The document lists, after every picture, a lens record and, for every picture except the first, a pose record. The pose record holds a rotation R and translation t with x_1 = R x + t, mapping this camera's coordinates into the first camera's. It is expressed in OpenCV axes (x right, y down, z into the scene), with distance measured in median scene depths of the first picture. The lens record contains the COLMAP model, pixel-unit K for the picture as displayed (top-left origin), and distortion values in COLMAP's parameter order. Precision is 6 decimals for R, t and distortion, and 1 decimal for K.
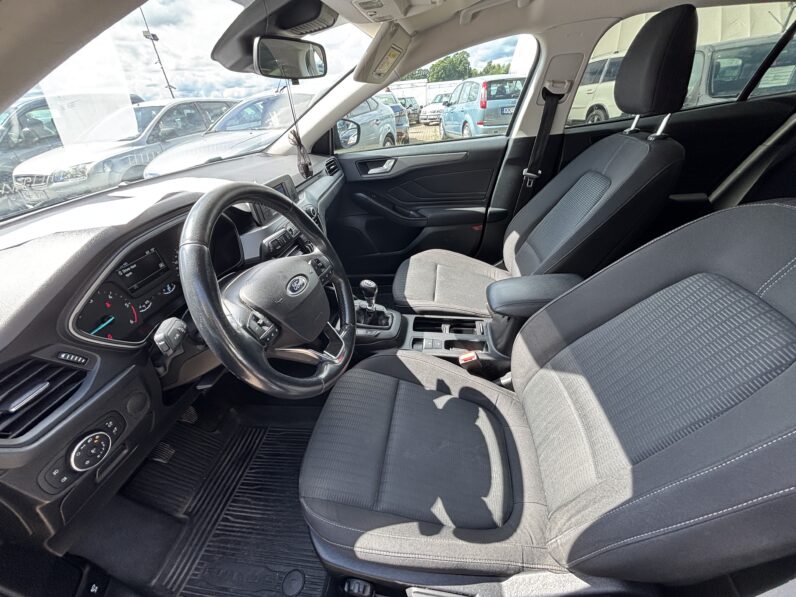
lens RADIAL K [[317.5, 0, 398.4], [0, 317.5, 297.9], [0, 0, 1]] dist [0.002373, -0.000194]
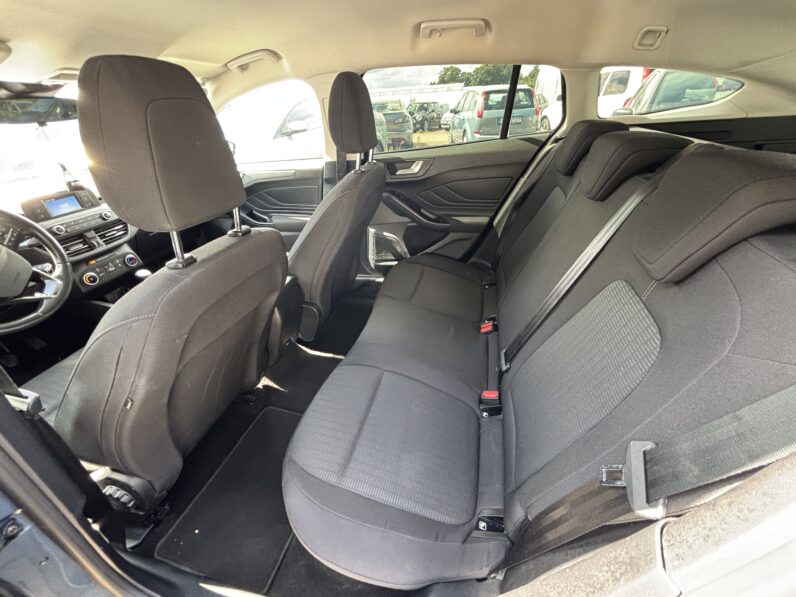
lens RADIAL K [[317.5, 0, 398.4], [0, 317.5, 297.9], [0, 0, 1]] dist [0.002373, -0.000194]
pose [[0.994438, 0.075716, -0.073212, 0.126577], [-0.076051, 0.997102, -0.001789, -0.002161], [0.072864, 0.007347, 0.997315, -0.026518]]
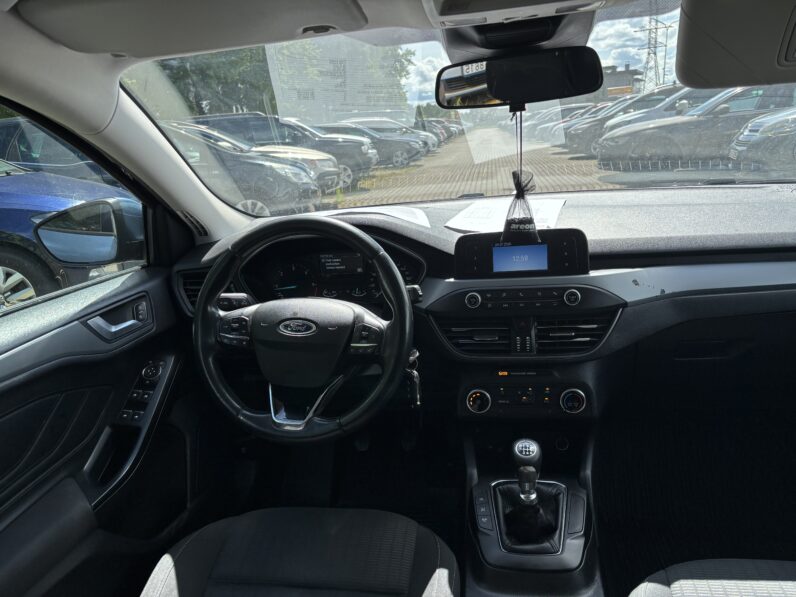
lens RADIAL K [[596.2, 0, 398.8], [0, 596.2, 299.7], [0, 0, 1]] dist [0.059403, -0.061698]
pose [[-0.027589, 0.351641, -0.935728, 0.090845], [-0.458096, 0.827557, 0.324497, -0.057186], [0.888475, 0.437606, 0.138254, 0.069340]]
